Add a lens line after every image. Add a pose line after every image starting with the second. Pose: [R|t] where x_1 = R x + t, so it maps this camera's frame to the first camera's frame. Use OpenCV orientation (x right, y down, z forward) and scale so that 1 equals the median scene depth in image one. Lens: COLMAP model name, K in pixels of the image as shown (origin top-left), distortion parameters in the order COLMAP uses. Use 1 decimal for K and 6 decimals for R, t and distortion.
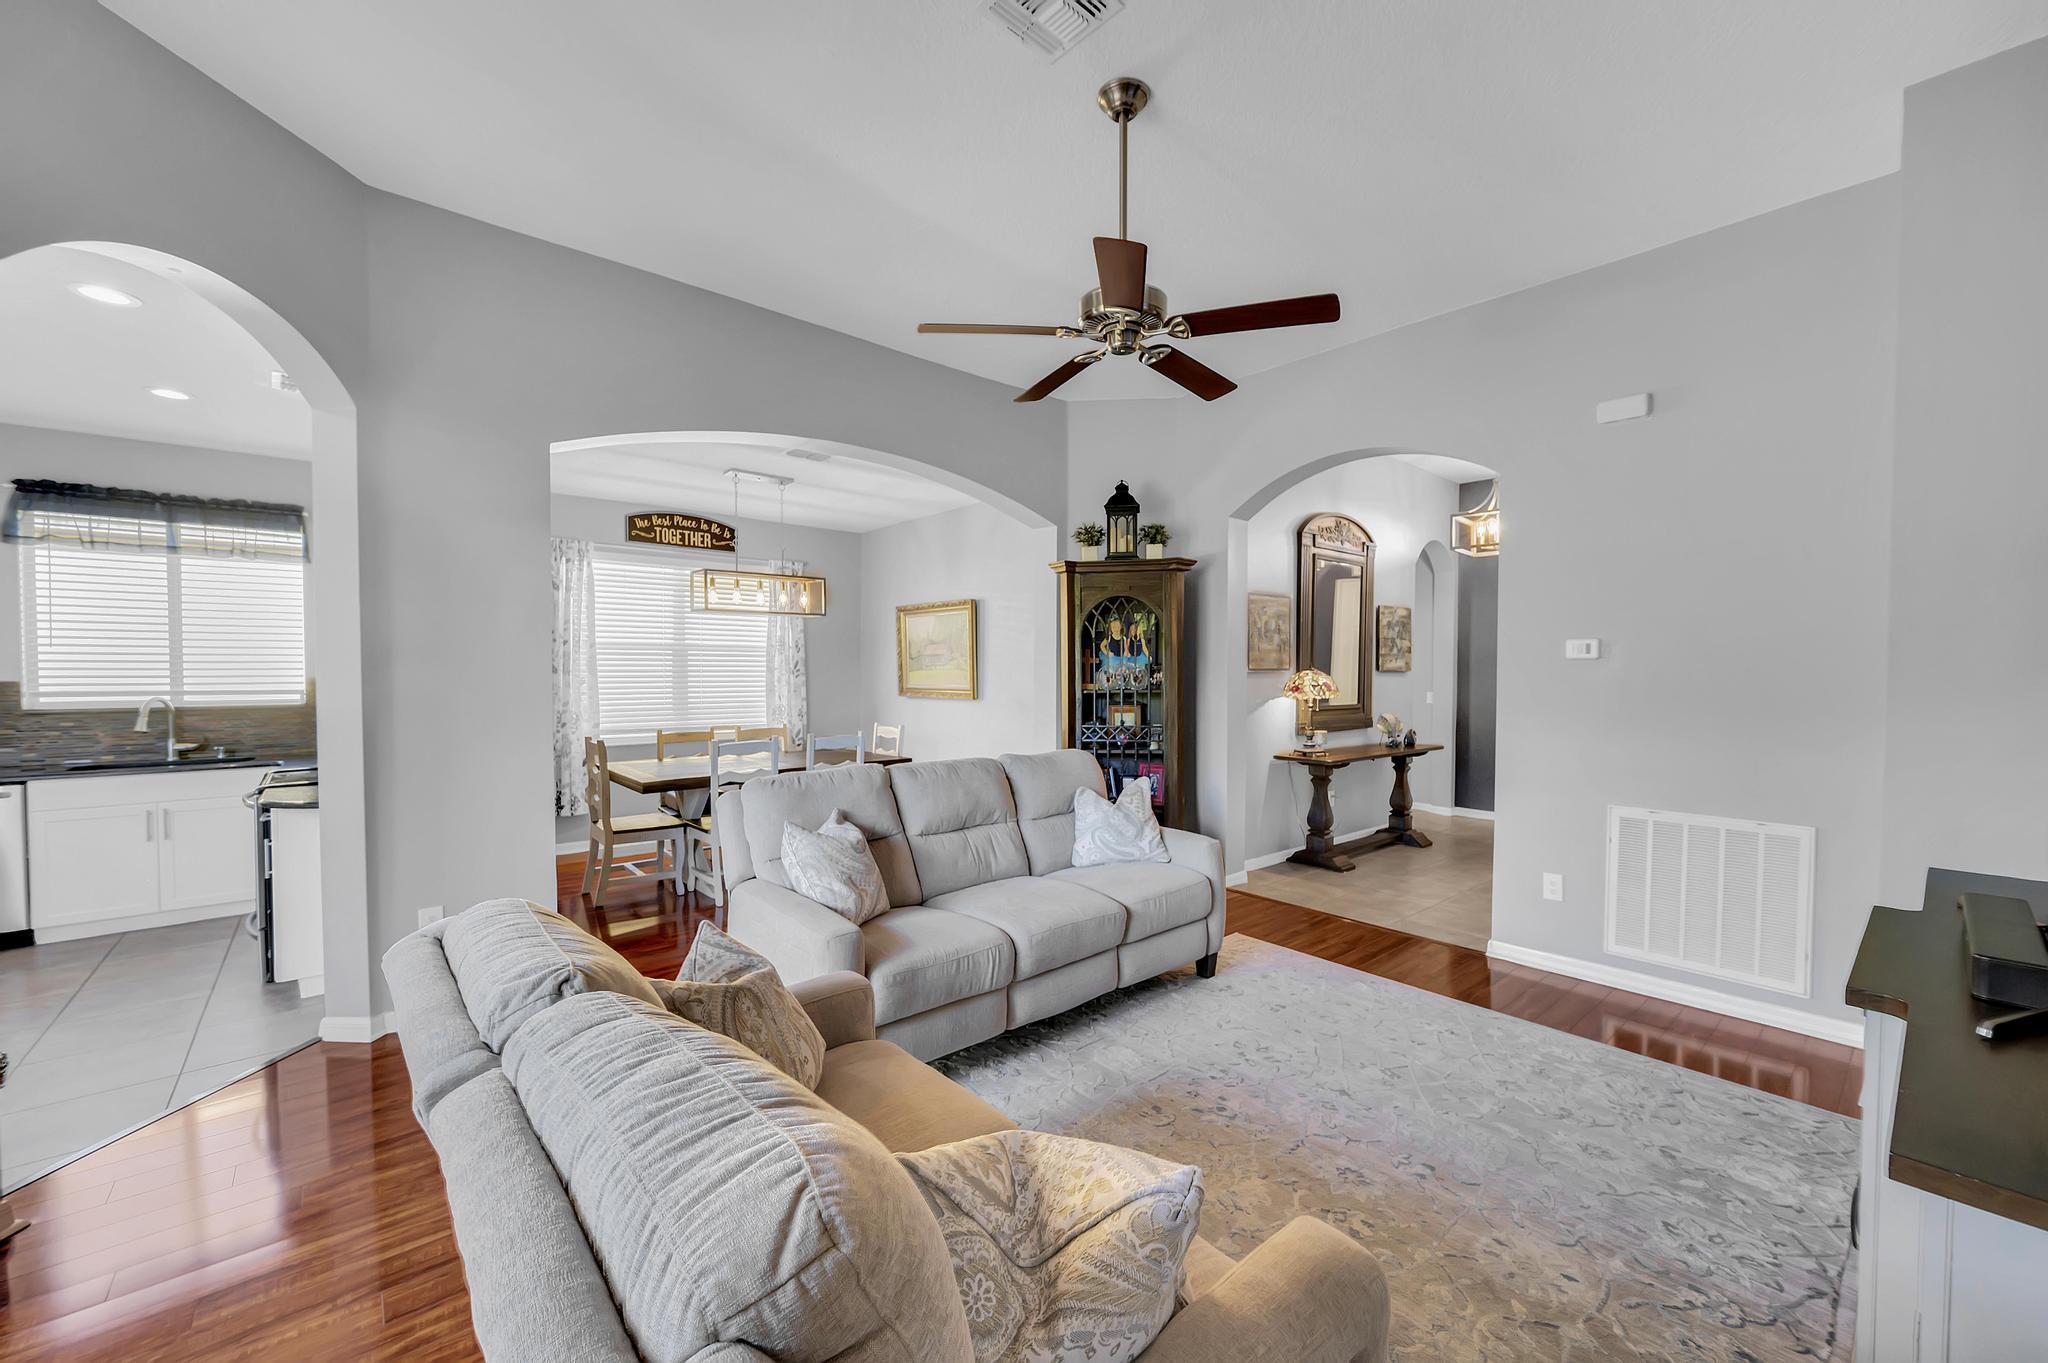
lens RADIAL K [[800.1, 0, 1017.9], [0, 800.1, 687.2], [0, 0, 1]] dist [-0.001417, -0.000323]
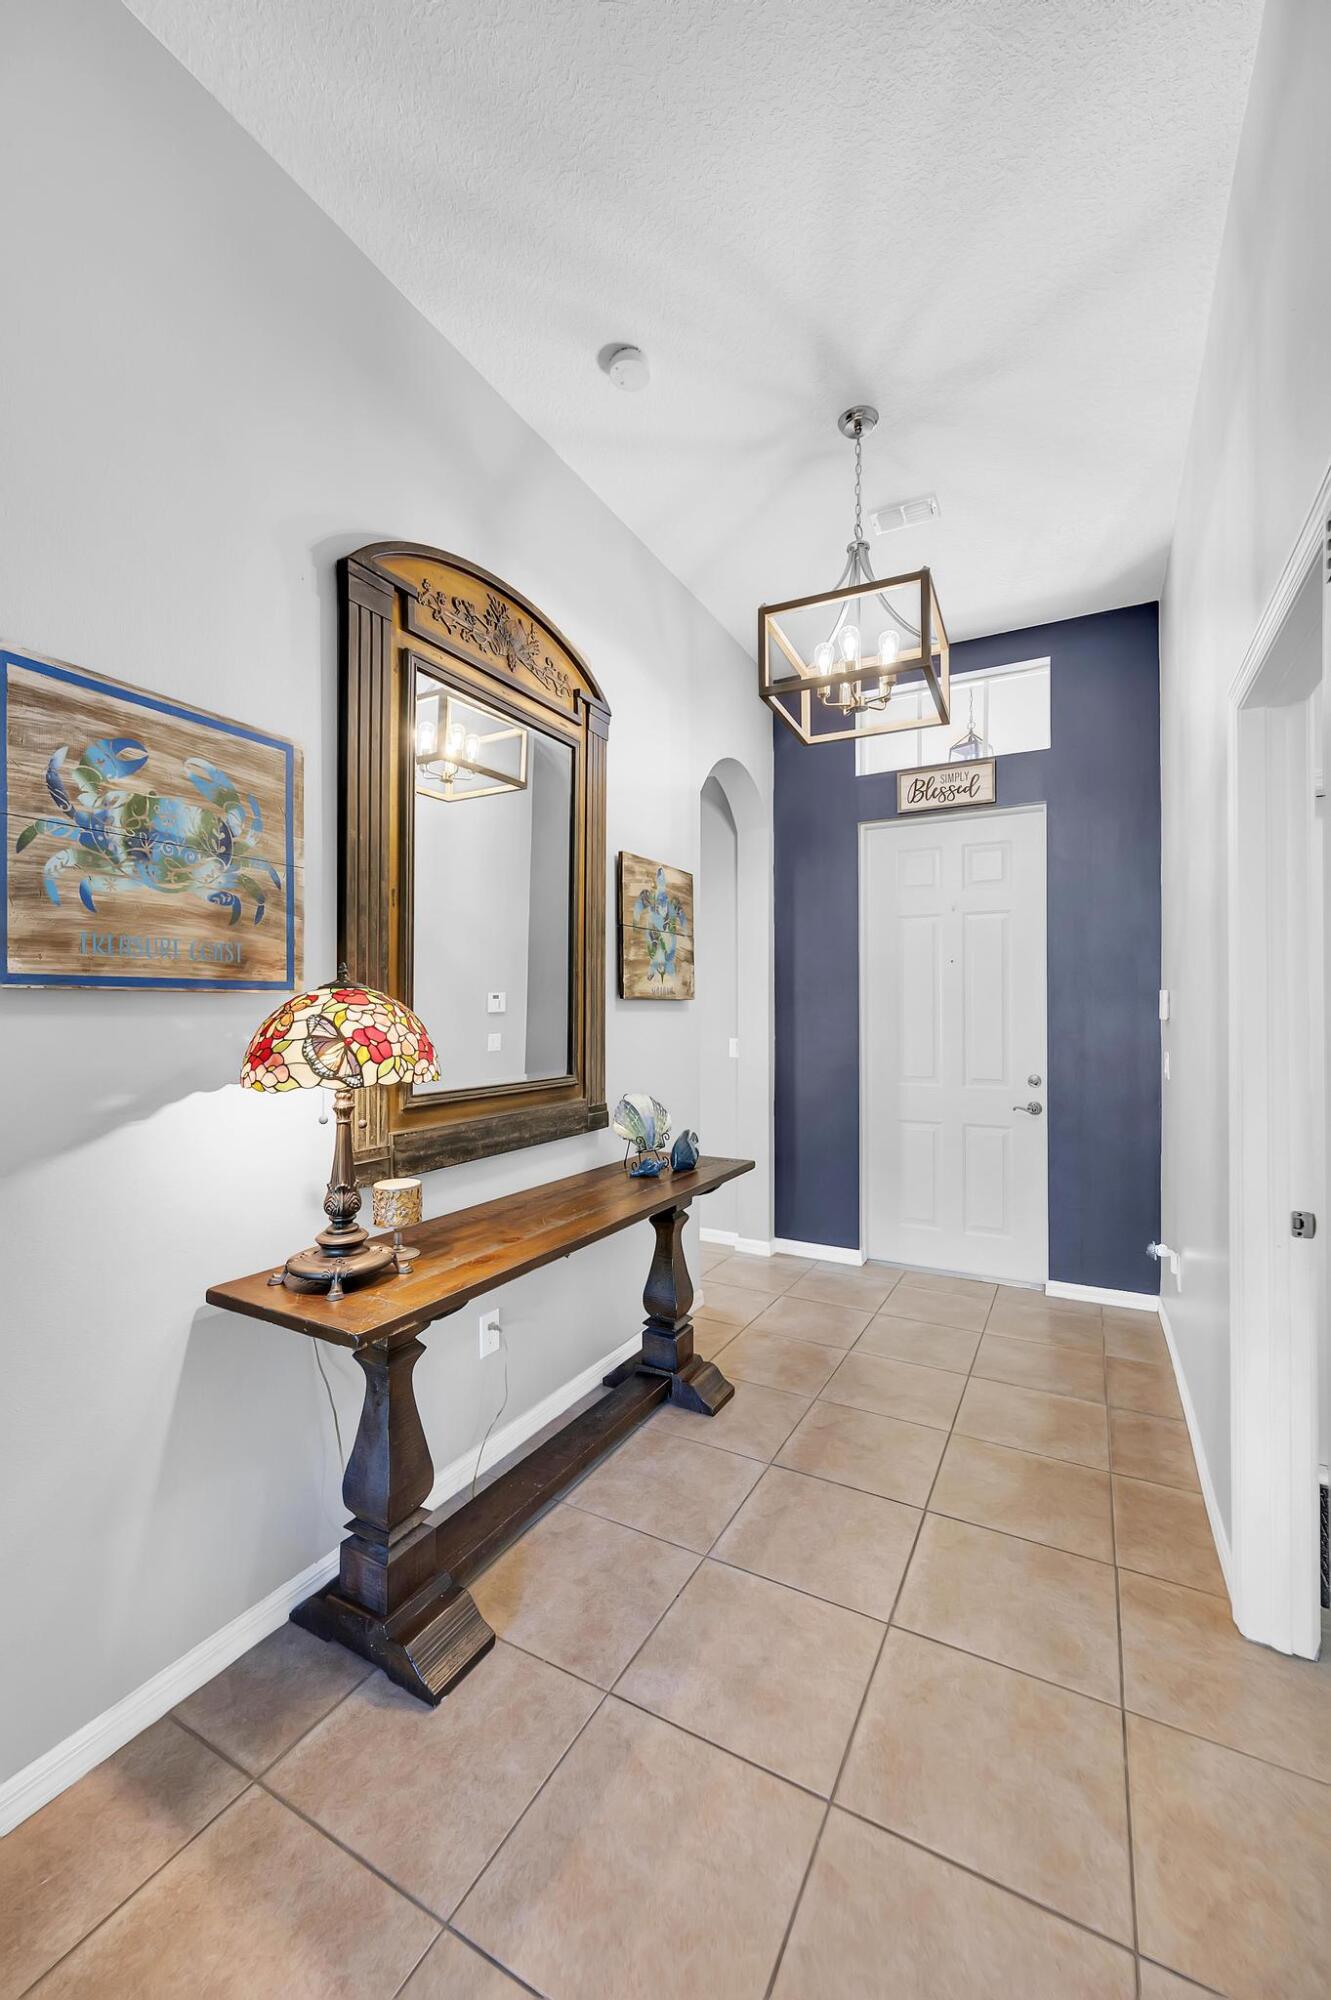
lens RADIAL K [[781.3, 0, 700.1], [0, 781.3, 1007.1], [0, 0, 1]] dist [-0.001417, -0.000323]
pose [[0.917835, -0.001340, 0.396960, 0.424344], [0.011914, 0.999637, -0.024172, -0.005667], [-0.396784, 0.026915, 0.917517, 0.777404]]
